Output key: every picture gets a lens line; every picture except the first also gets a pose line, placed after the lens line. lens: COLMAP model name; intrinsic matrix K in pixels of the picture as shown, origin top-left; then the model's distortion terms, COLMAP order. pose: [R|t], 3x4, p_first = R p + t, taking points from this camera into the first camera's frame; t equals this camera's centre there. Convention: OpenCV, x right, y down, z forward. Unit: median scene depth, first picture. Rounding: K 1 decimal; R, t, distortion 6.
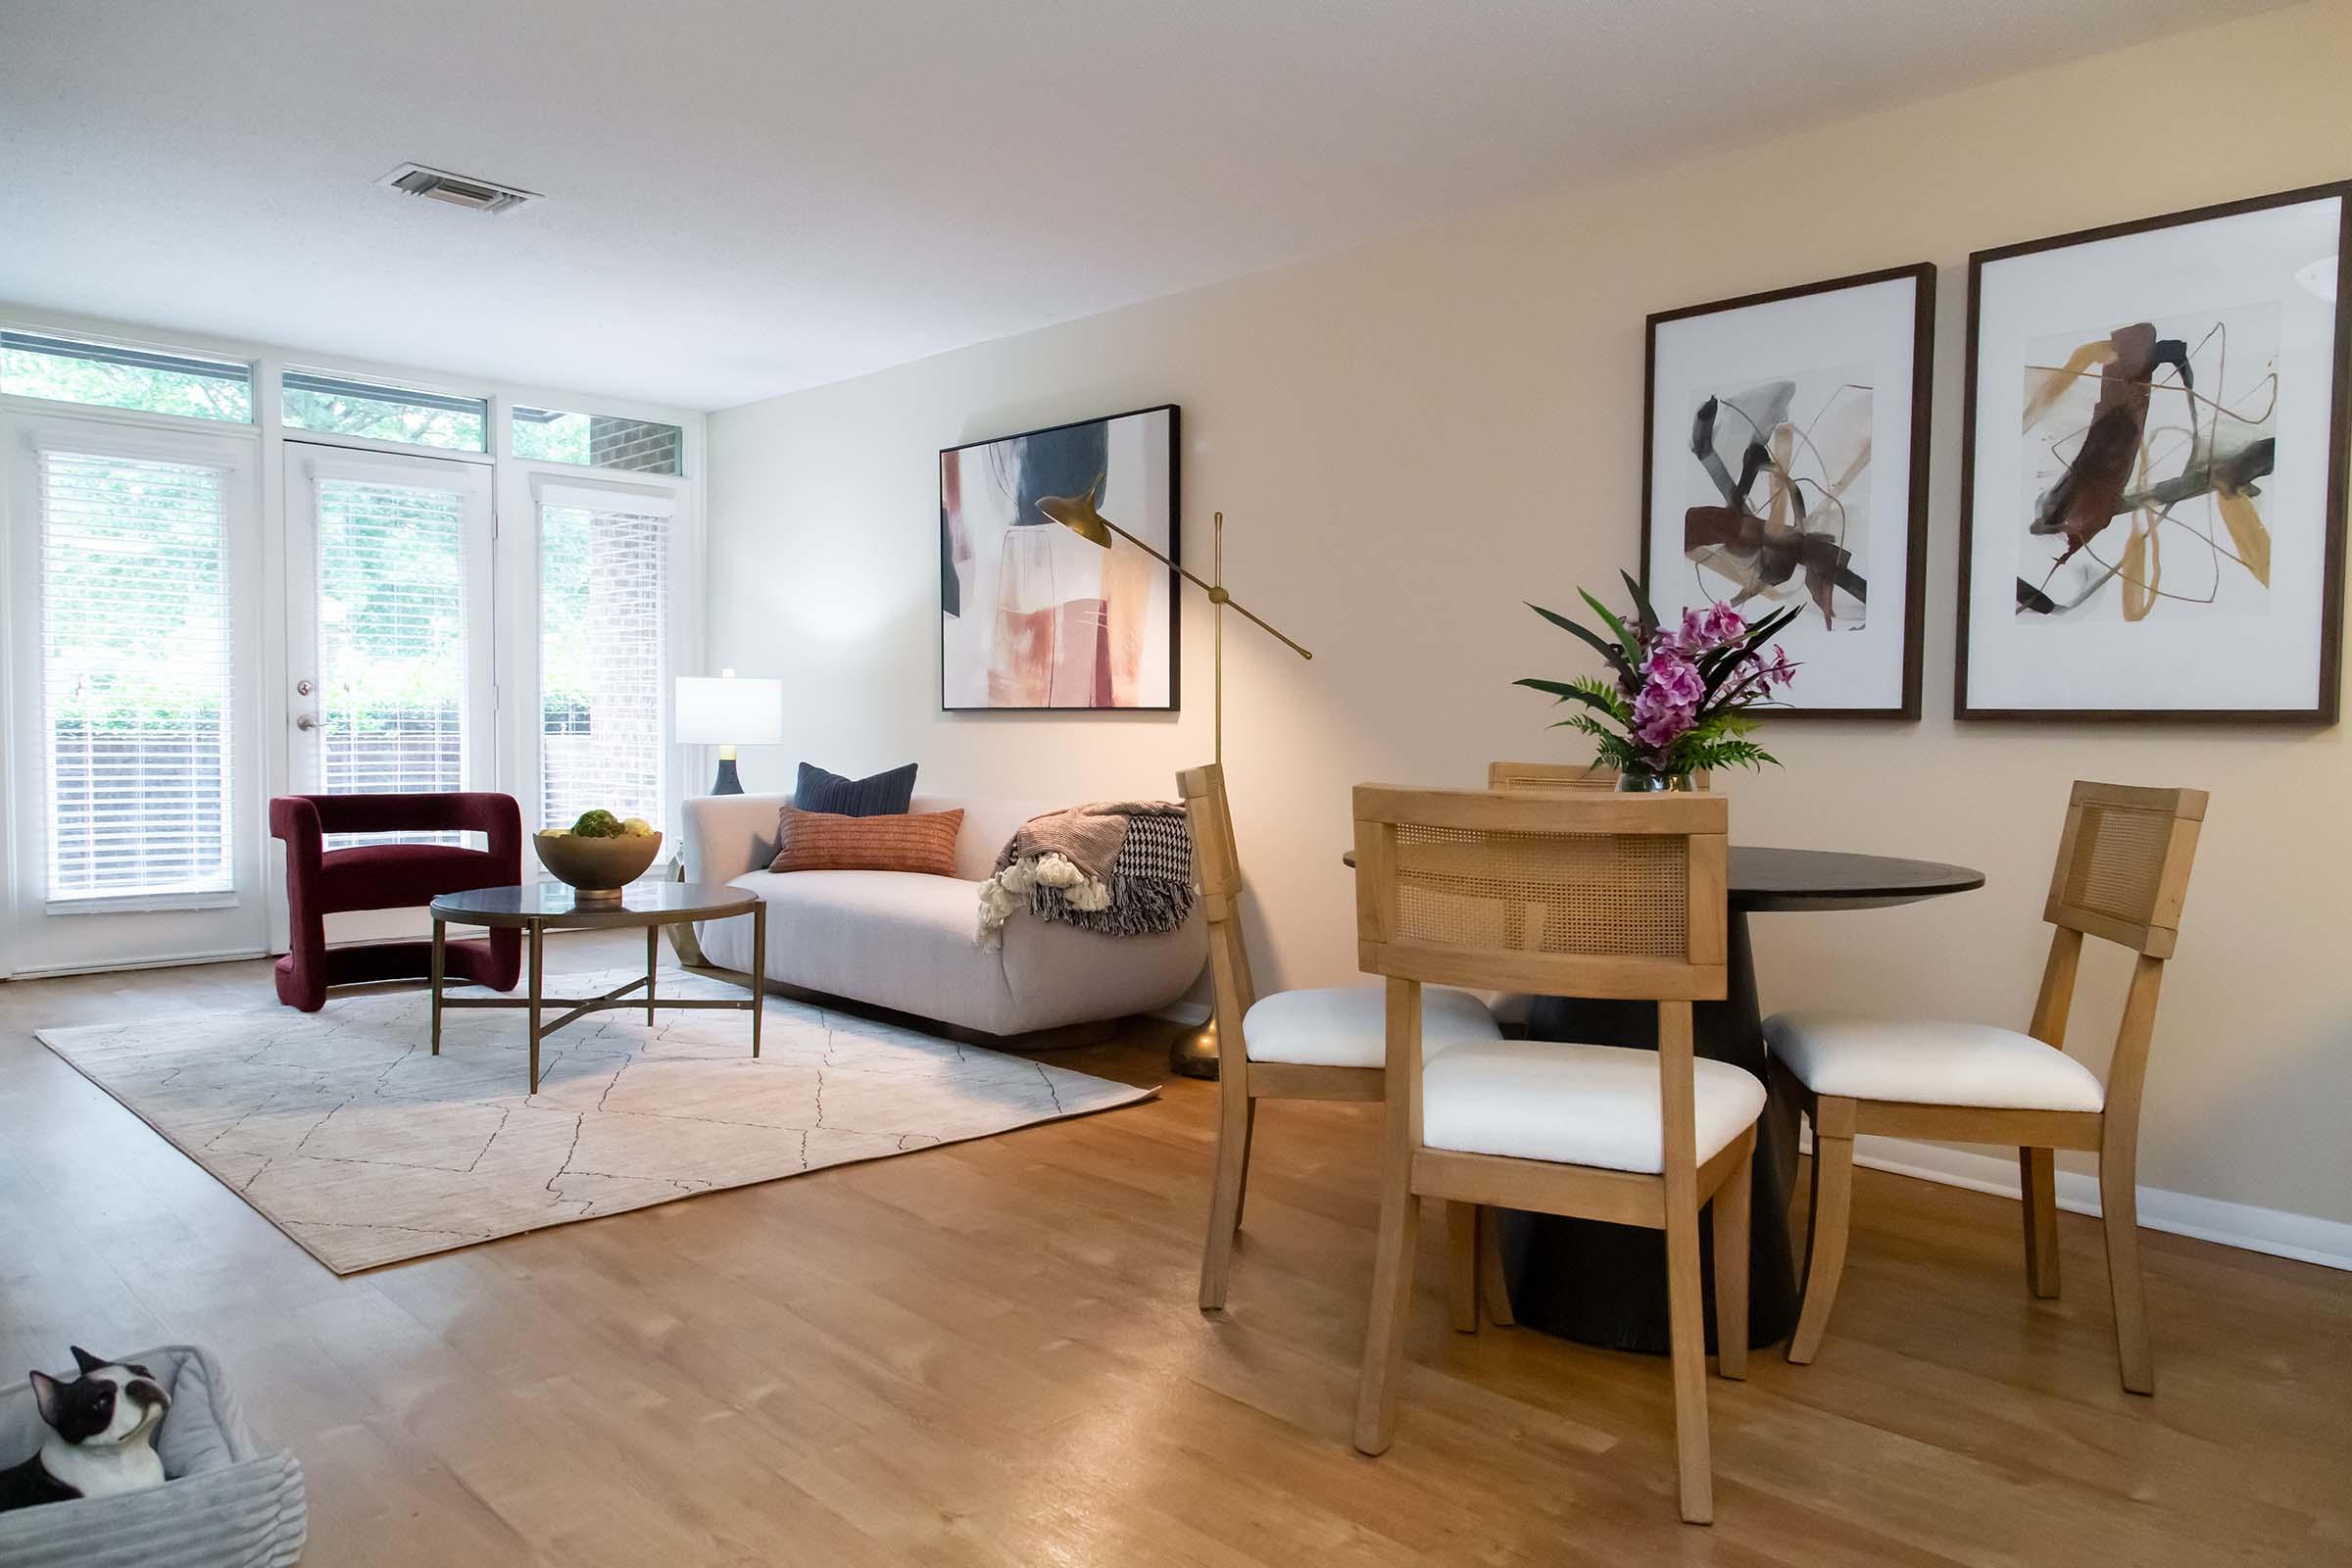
lens RADIAL K [[1630.3, 0, 1132.2], [0, 1630.3, 753.6], [0, 0, 1]] dist [0.060022, -0.038438]
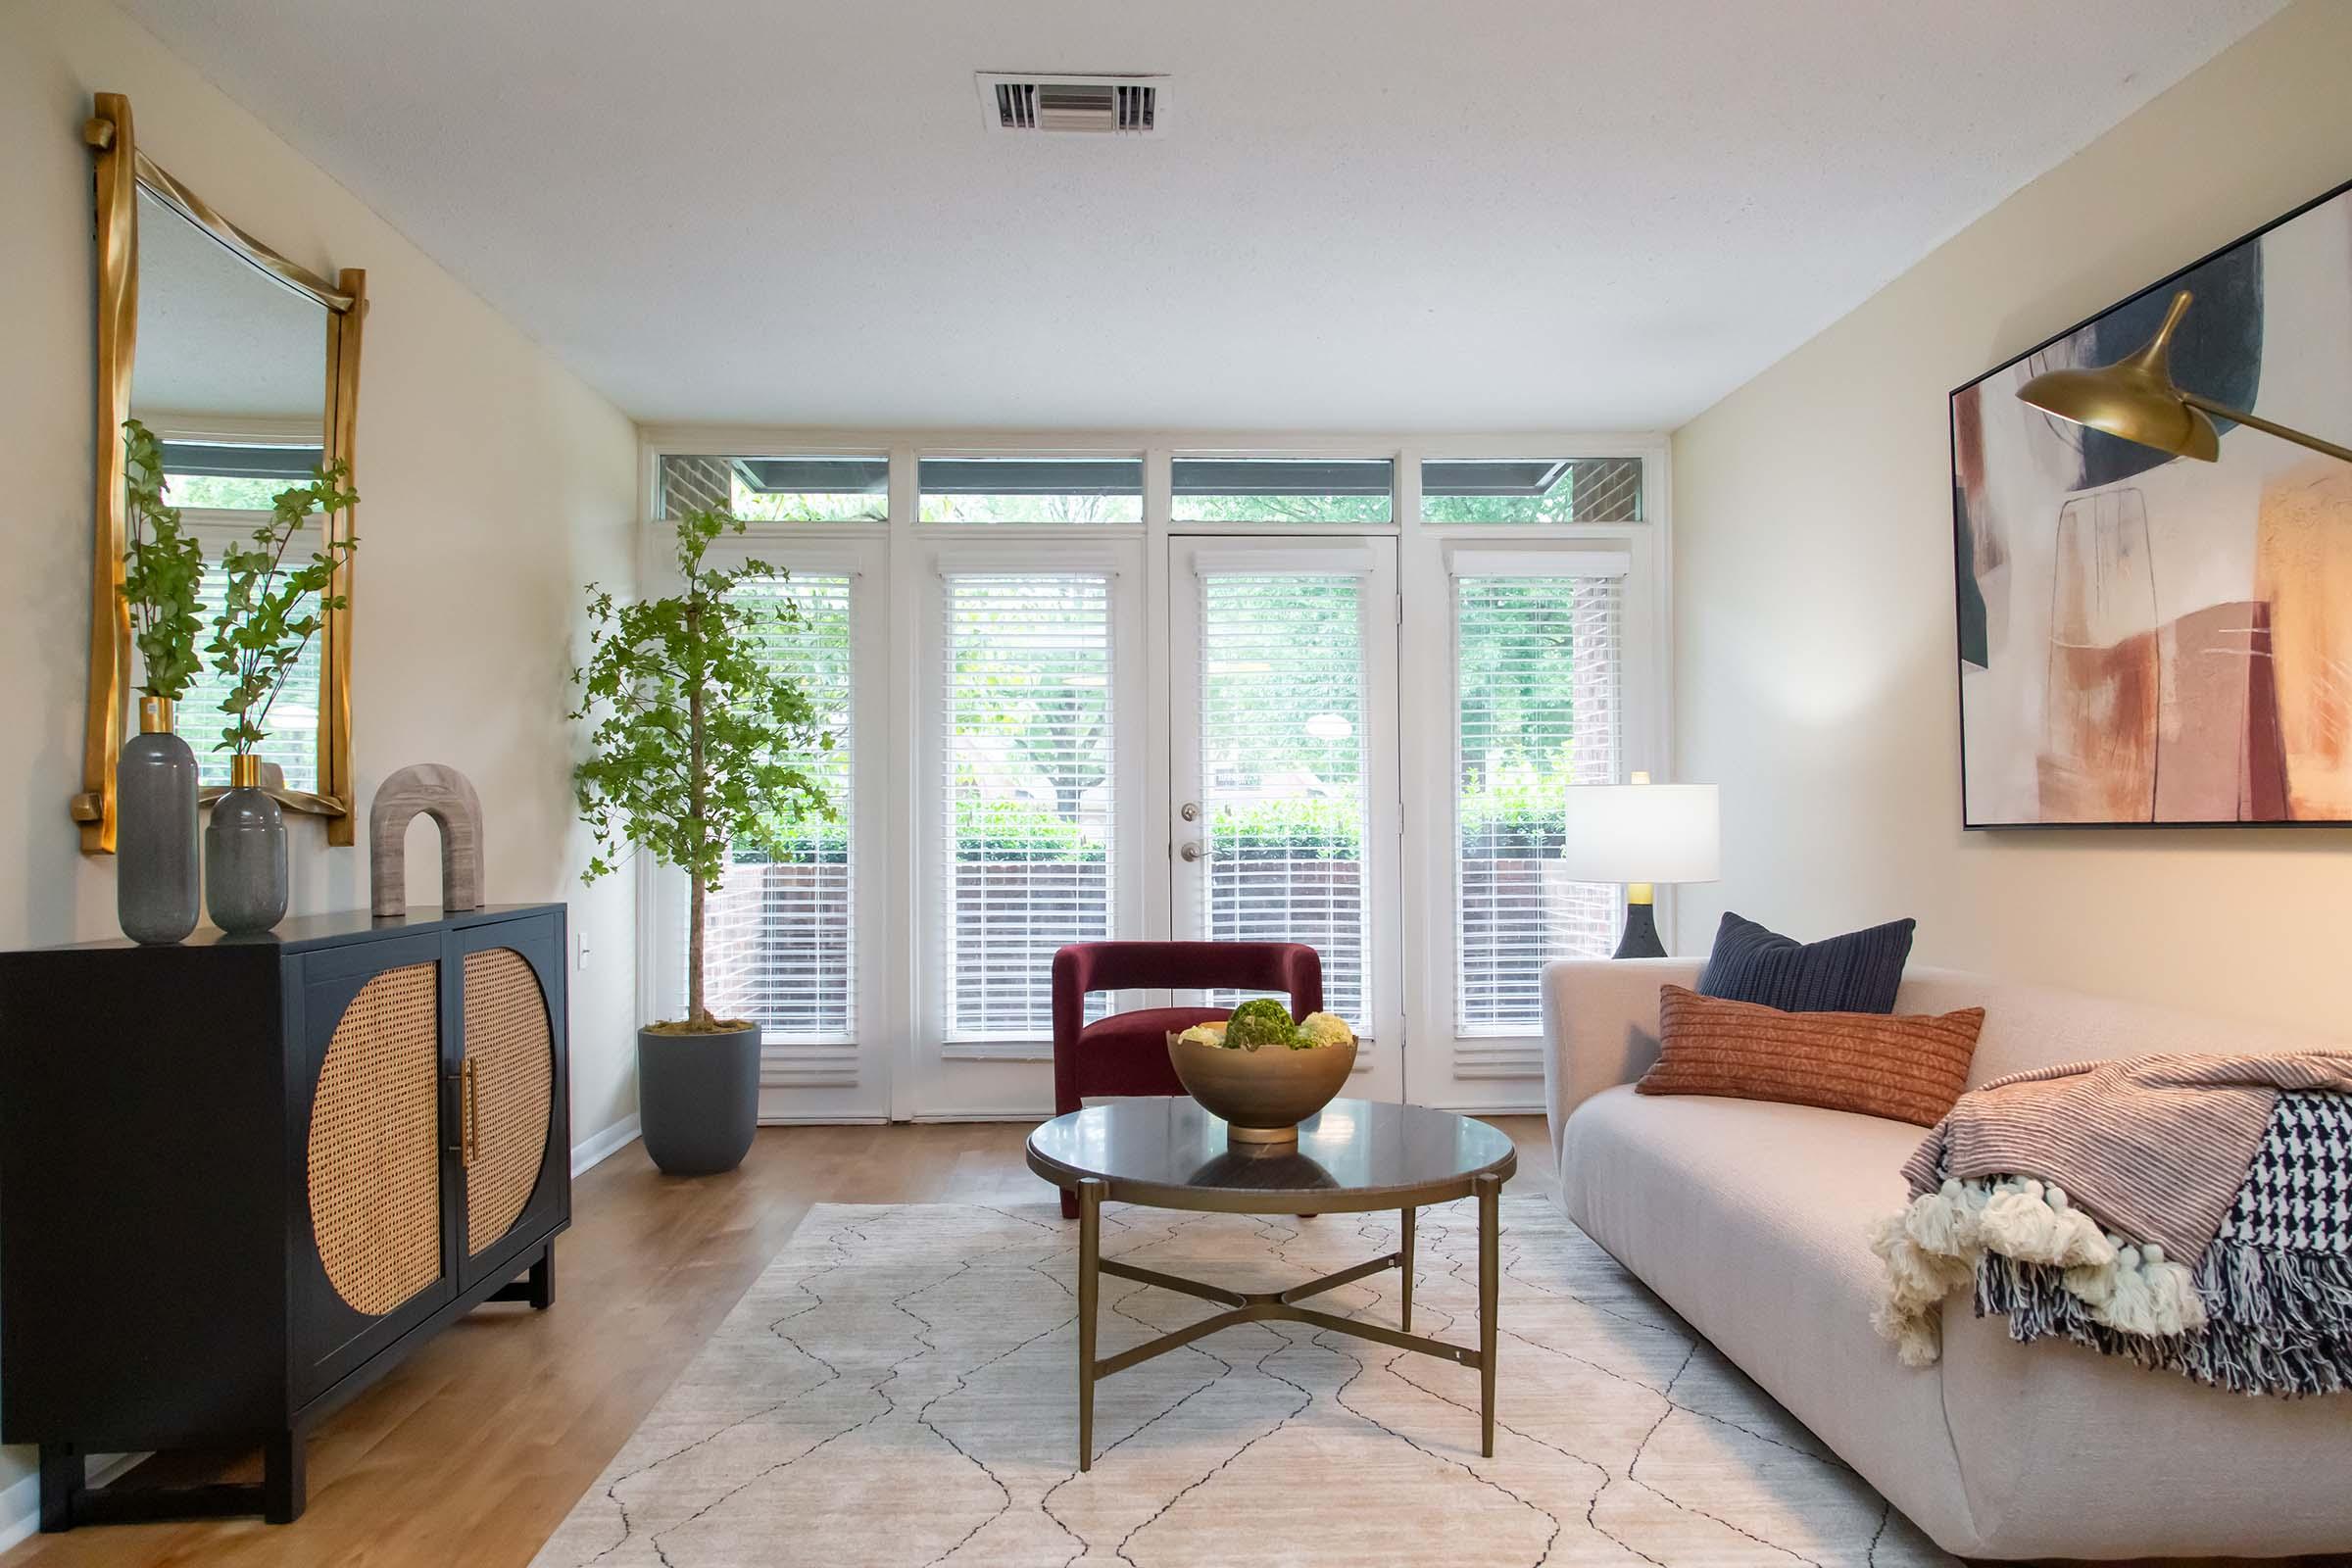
lens RADIAL K [[1565.2, 0, 1176.0], [0, 1565.2, 784.0], [0, 0, 1]] dist [0.015398, -0.004521]
pose [[0.759738, -0.031675, -0.649457, 0.040649], [-0.000781, 0.998768, -0.049624, -0.016192], [0.650228, 0.038208, 0.758777, 0.439405]]
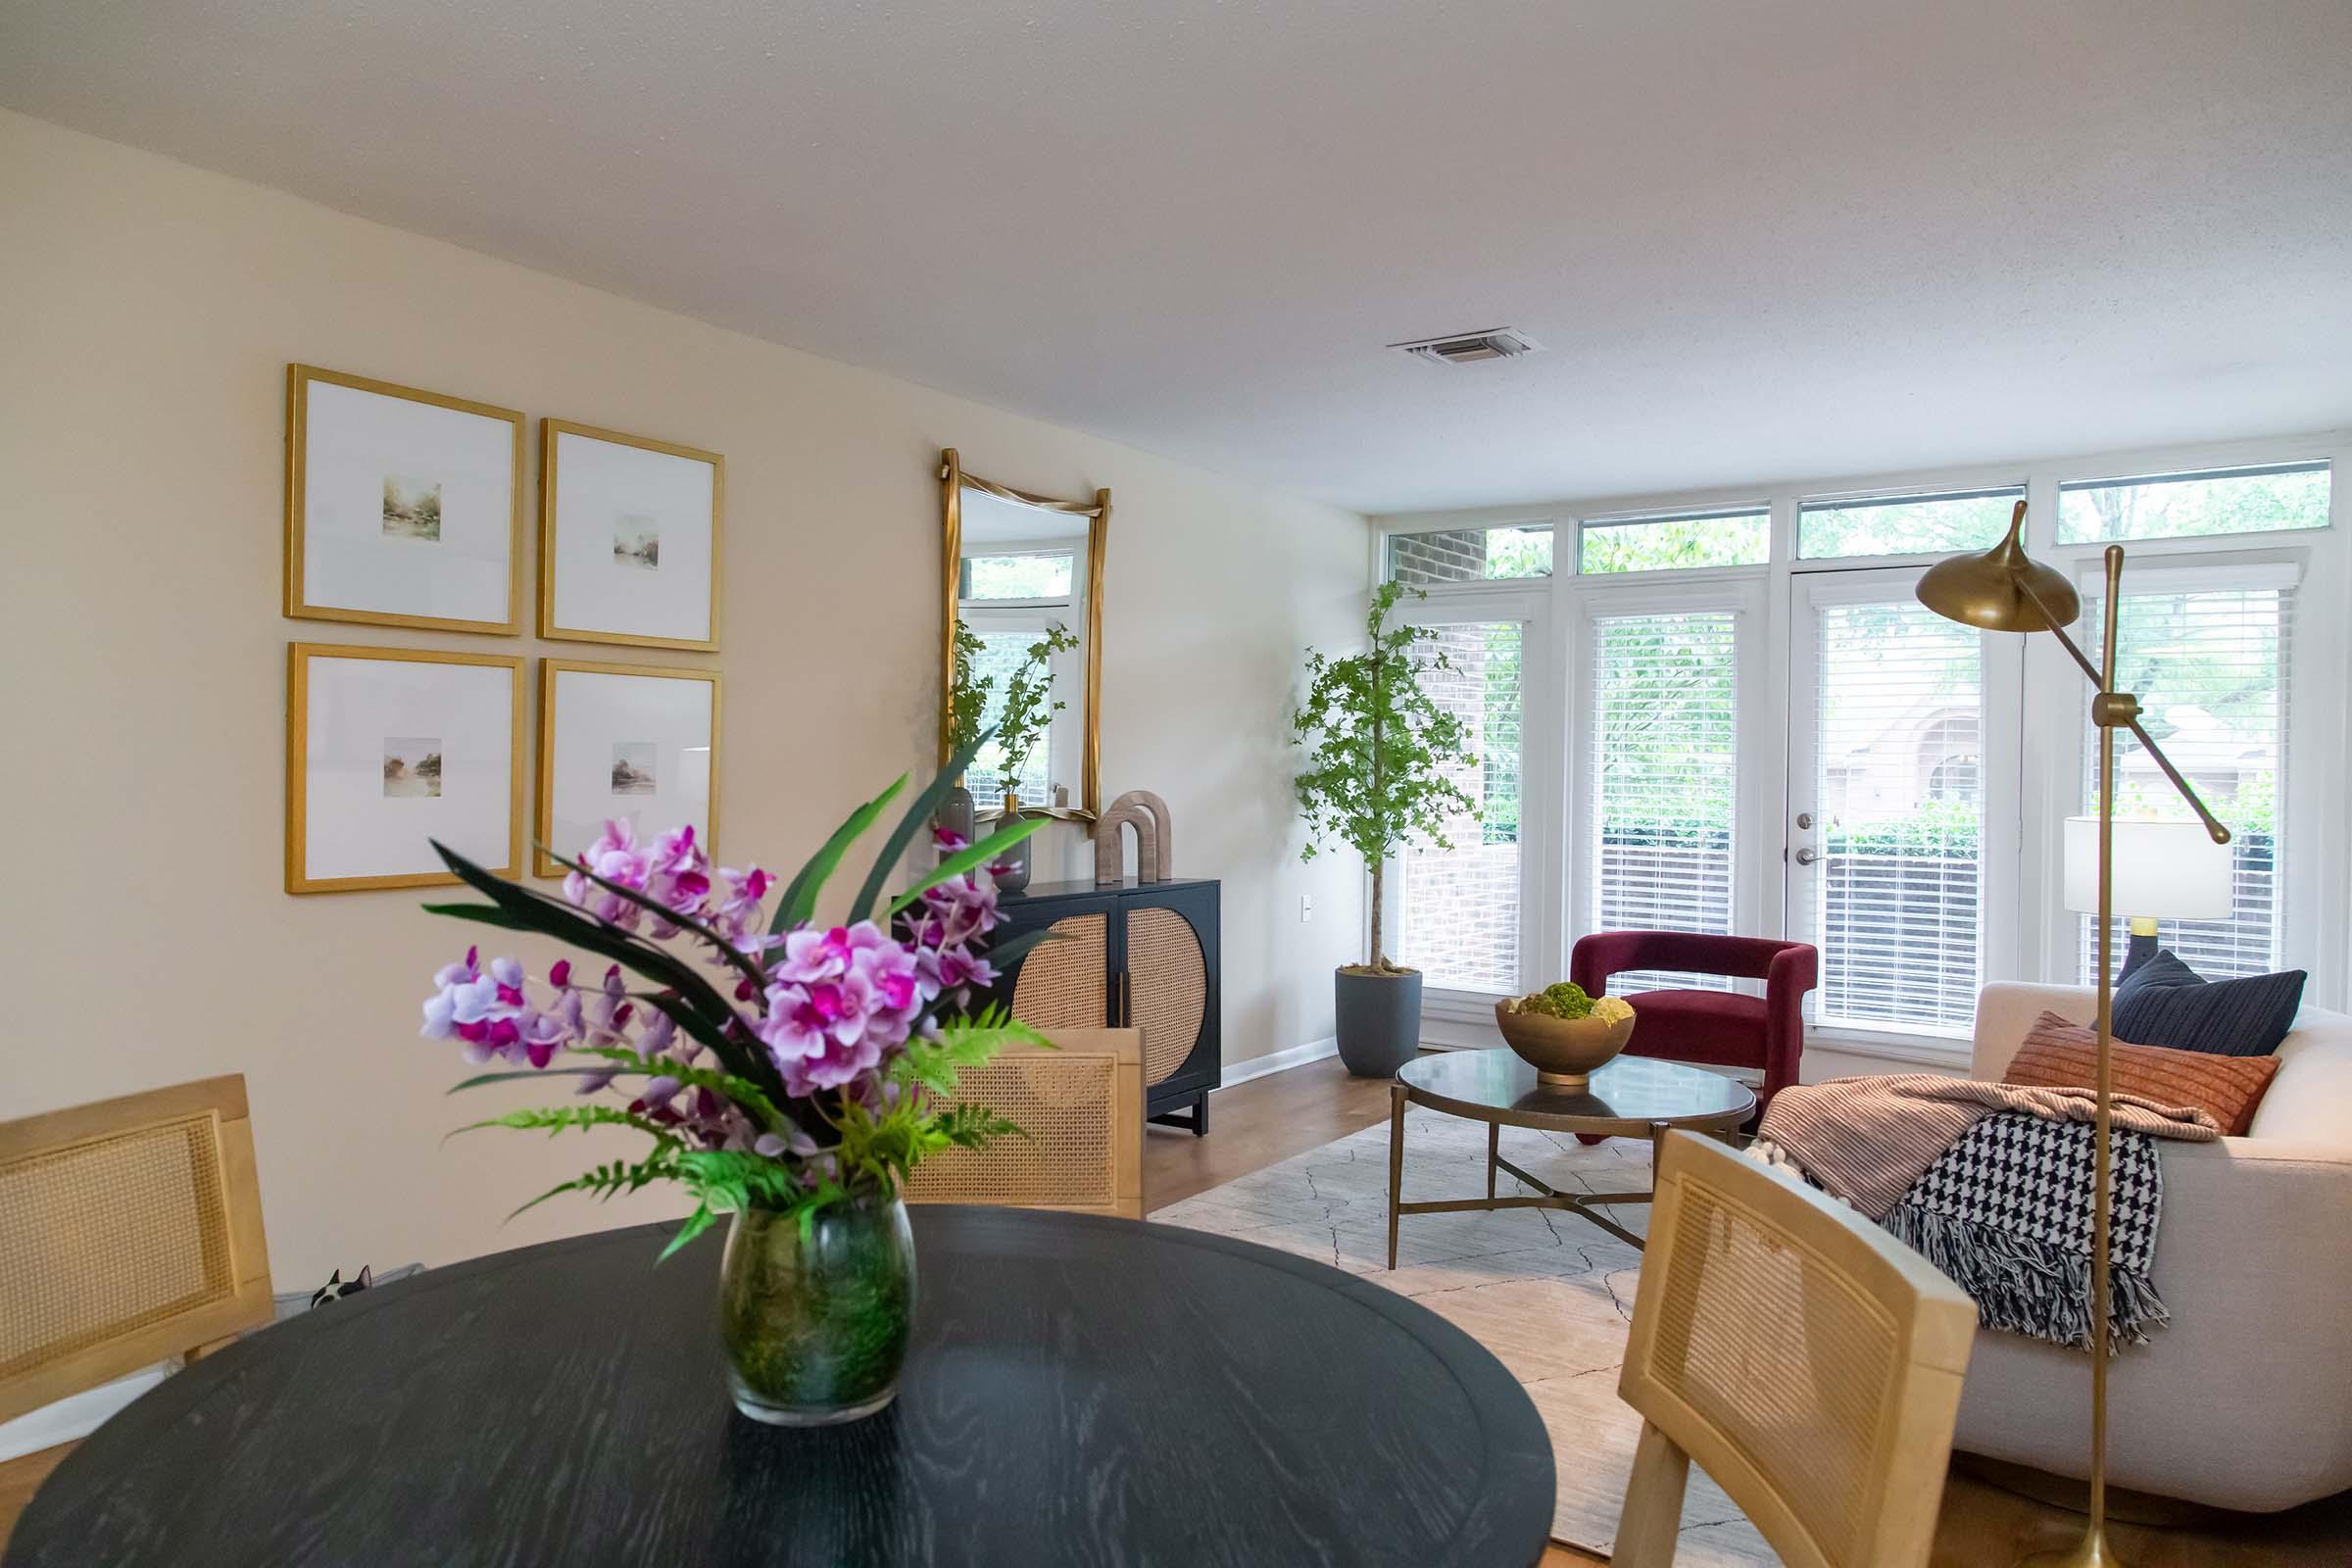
lens RADIAL K [[1565.2, 0, 1176.0], [0, 1565.2, 784.0], [0, 0, 1]] dist [0.015398, -0.004521]
pose [[0.225820, -0.000238, -0.974169, 0.389278], [-0.032468, 0.999443, -0.007771, -0.051101], [0.973628, 0.033384, 0.225687, 0.512612]]
